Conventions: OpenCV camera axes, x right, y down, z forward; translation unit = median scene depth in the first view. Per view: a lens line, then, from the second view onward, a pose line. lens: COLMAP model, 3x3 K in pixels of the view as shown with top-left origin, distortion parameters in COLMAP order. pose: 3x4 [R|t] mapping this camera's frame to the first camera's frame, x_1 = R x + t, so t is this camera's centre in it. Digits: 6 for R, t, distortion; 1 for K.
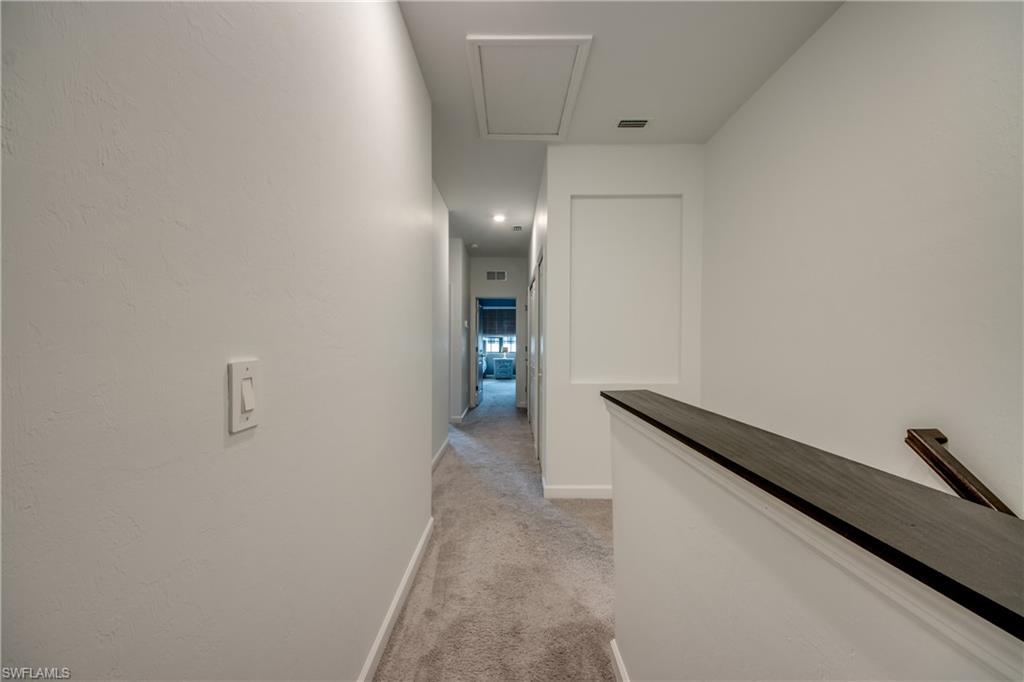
lens RADIAL K [[391.3, 0, 511.5], [0, 391.3, 343.0], [0, 0, 1]] dist [0.008538, -0.007405]
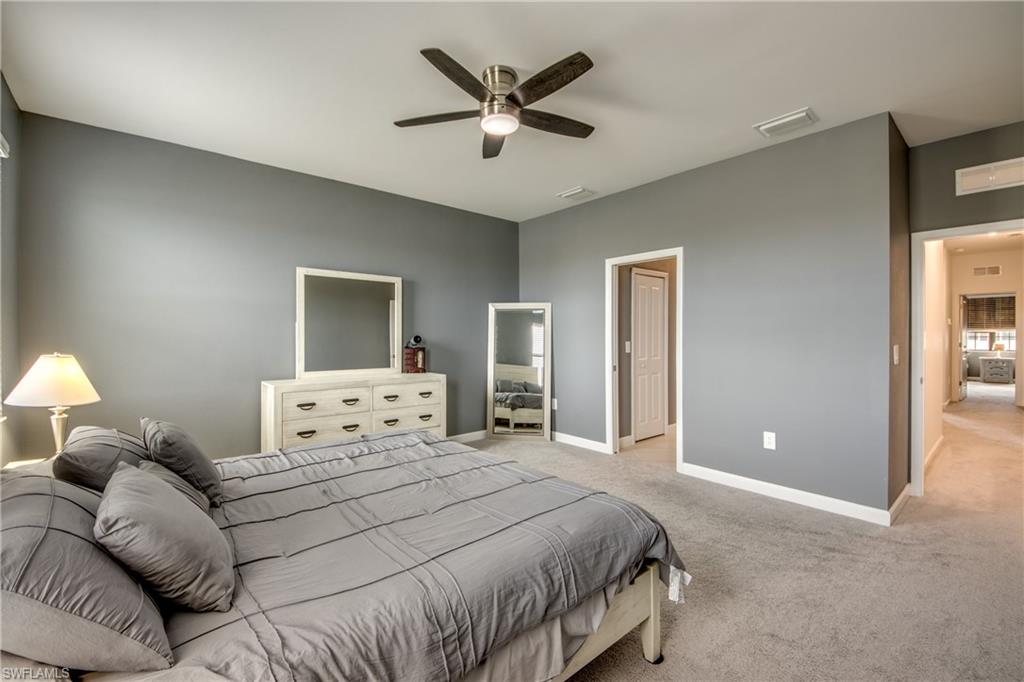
lens RADIAL K [[430.4, 0, 511.9], [0, 430.4, 339.9], [0, 0, 1]] dist [-0.020310, -0.000518]
pose [[0.640214, 0.001460, -0.768195, 0.002503], [0.000346, 0.999998, 0.002189, 0.000245], [0.768196, -0.001667, 0.640212, -0.332489]]
